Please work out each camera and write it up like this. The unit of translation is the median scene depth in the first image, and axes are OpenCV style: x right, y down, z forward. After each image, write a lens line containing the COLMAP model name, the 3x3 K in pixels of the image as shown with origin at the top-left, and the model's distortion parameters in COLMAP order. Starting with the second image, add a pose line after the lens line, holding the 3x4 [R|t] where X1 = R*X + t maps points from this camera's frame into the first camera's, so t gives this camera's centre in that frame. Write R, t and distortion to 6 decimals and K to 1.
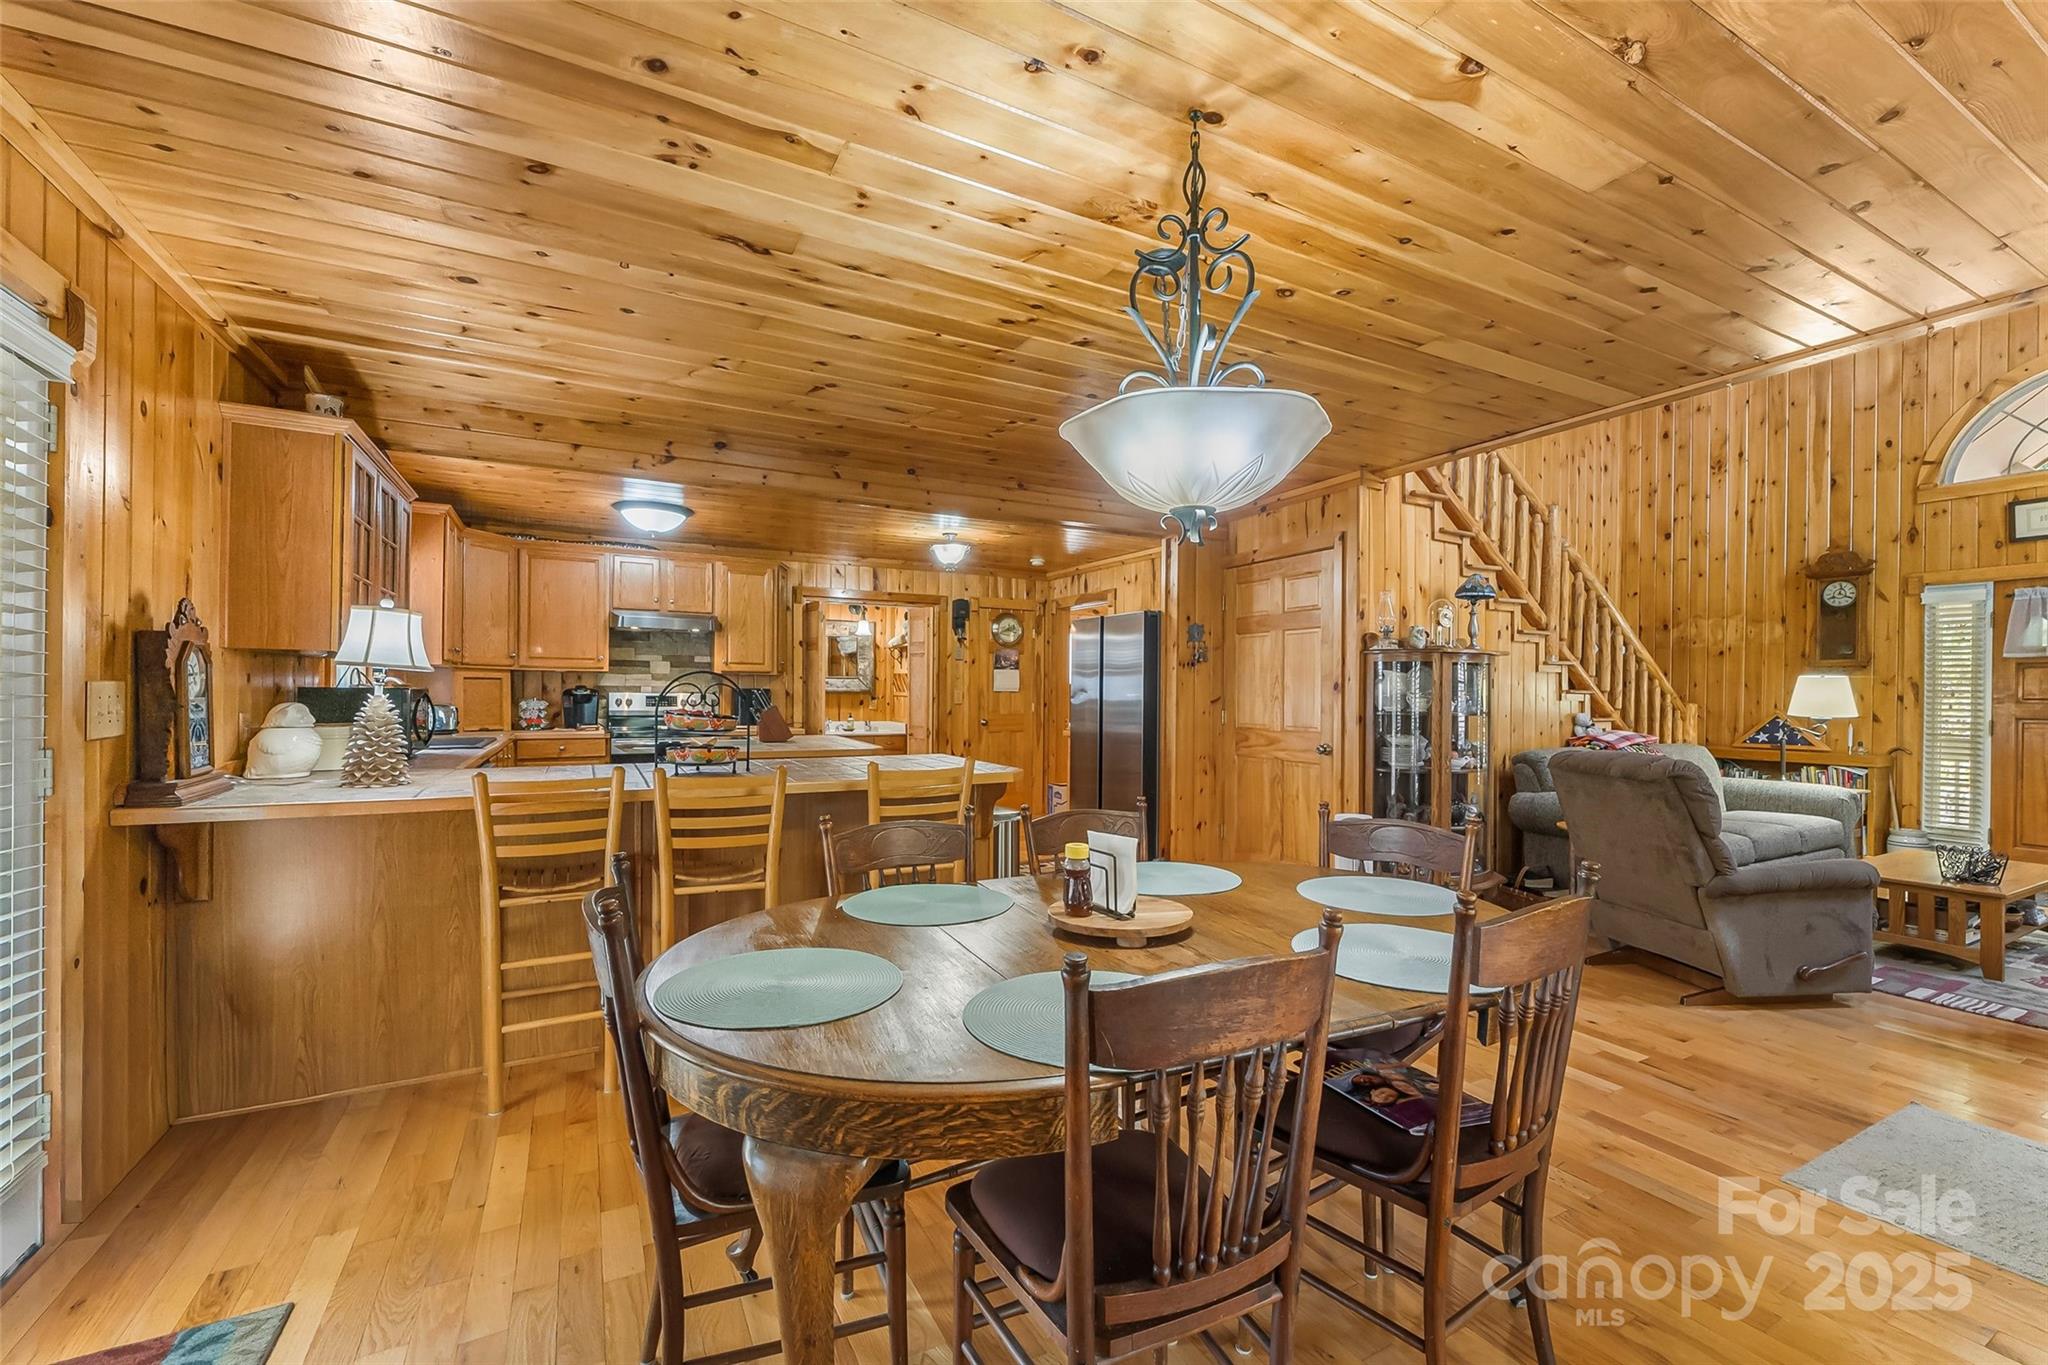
lens RADIAL K [[818.9, 0, 1025.4], [0, 818.9, 690.6], [0, 0, 1]] dist [-0.002023, -0.000268]
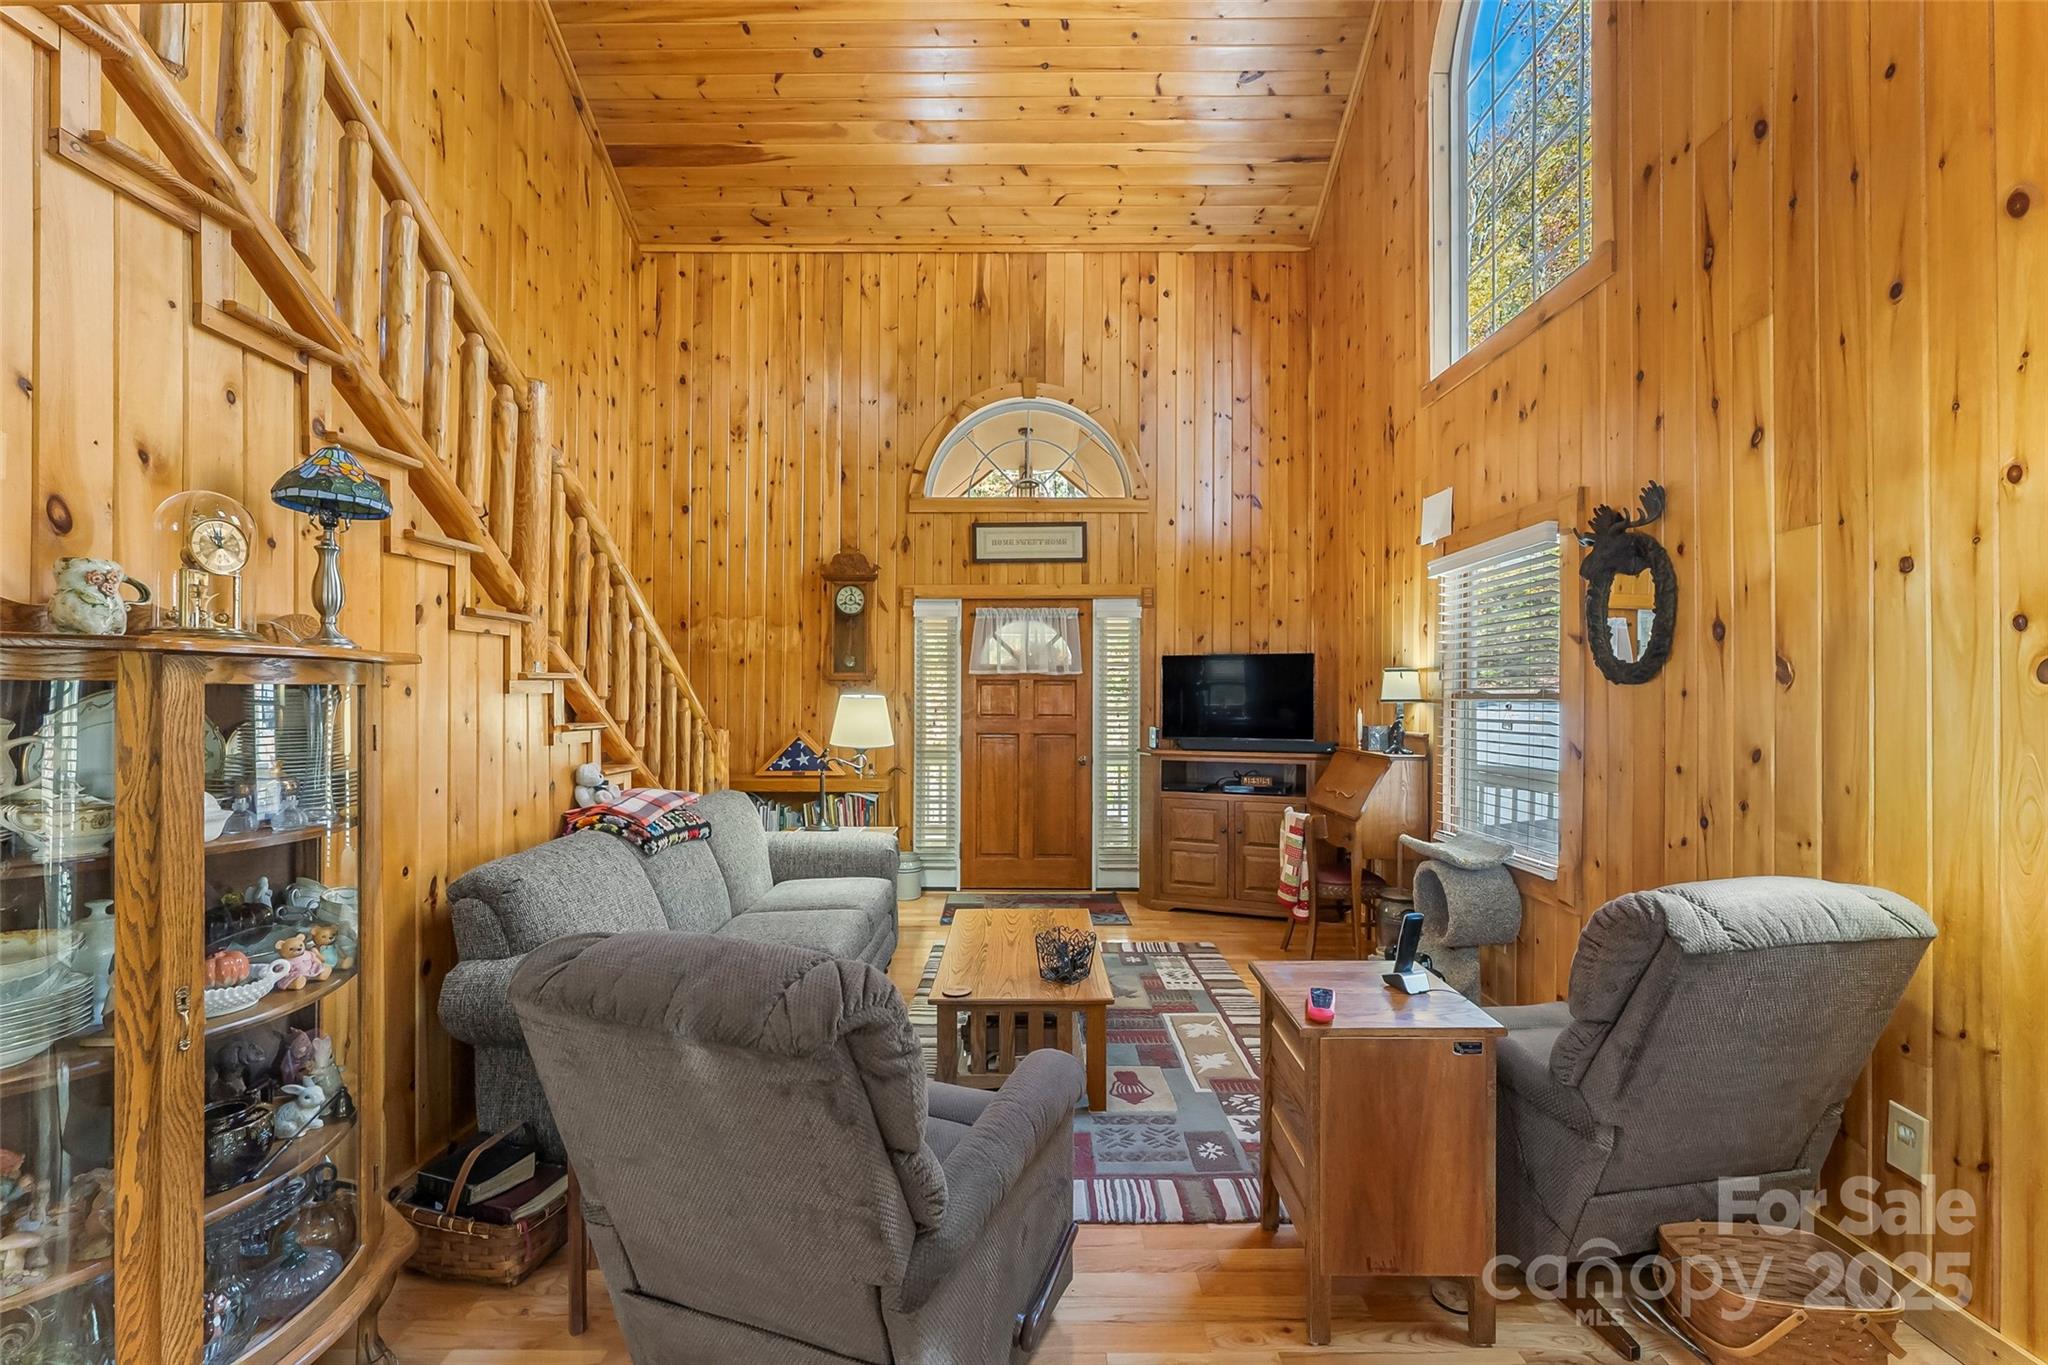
lens RADIAL K [[818.9, 0, 1008.2], [0, 818.9, 687.6], [0, 0, 1]] dist [-0.002023, -0.000268]
pose [[0.470097, -0.003670, 0.882607, 0.305063], [0.001639, 0.999993, 0.003285, -0.026195], [-0.882613, -0.000097, 0.470100, 0.458466]]
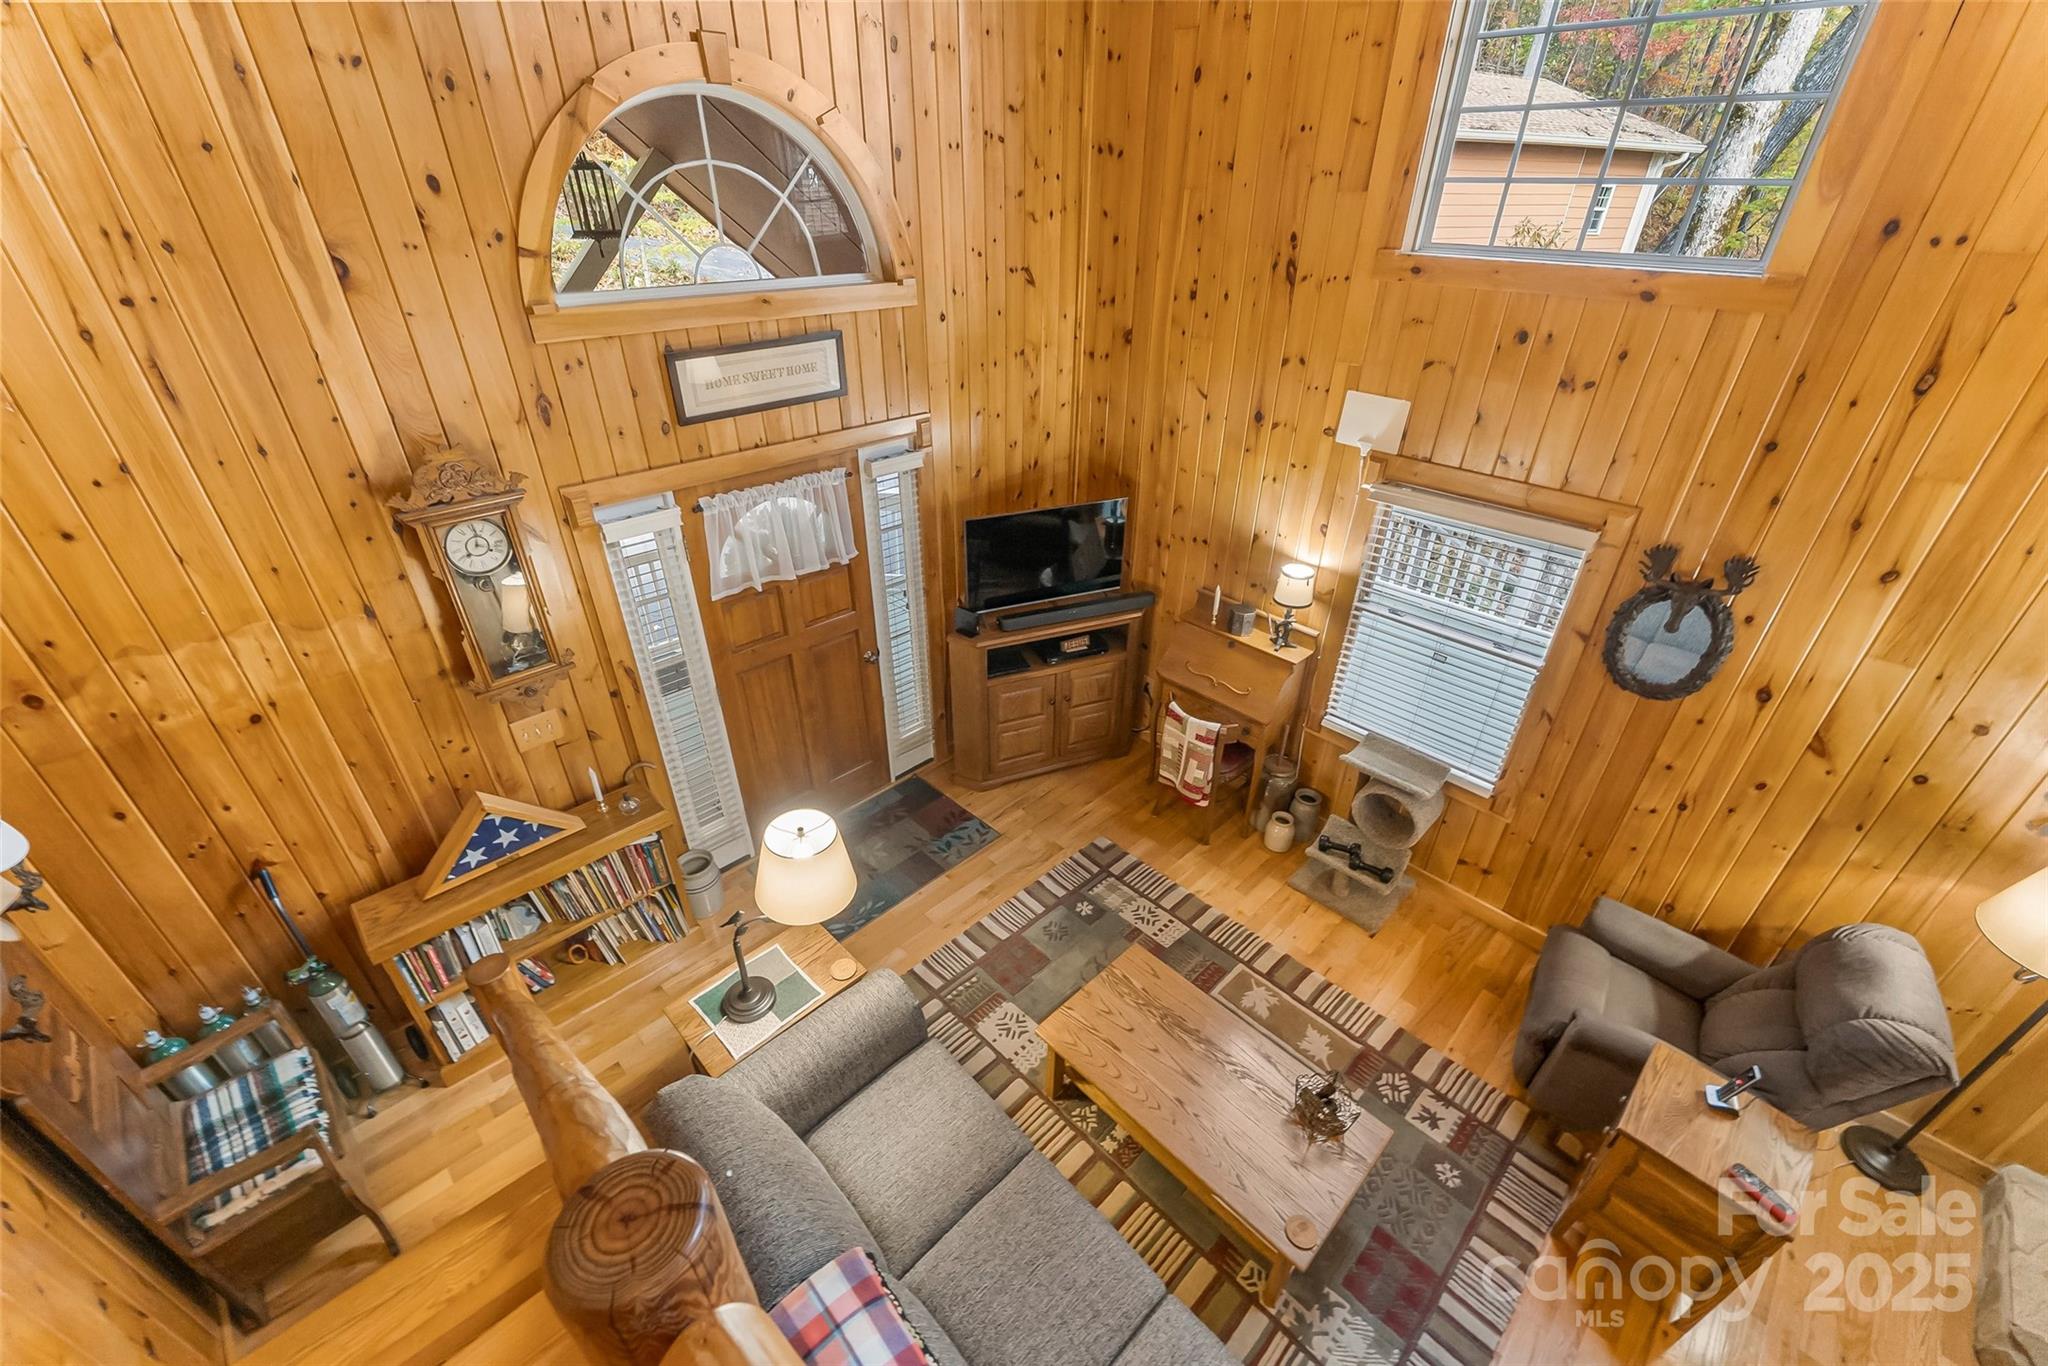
lens RADIAL K [[818.9, 0, 1014.1], [0, 818.9, 691.6], [0, 0, 1]] dist [-0.002023, -0.000268]
pose [[-0.279159, -0.508816, 0.814356, 0.532149], [0.002403, 0.847699, 0.530472, -0.320287], [-0.960242, 0.150043, -0.235420, 0.900967]]
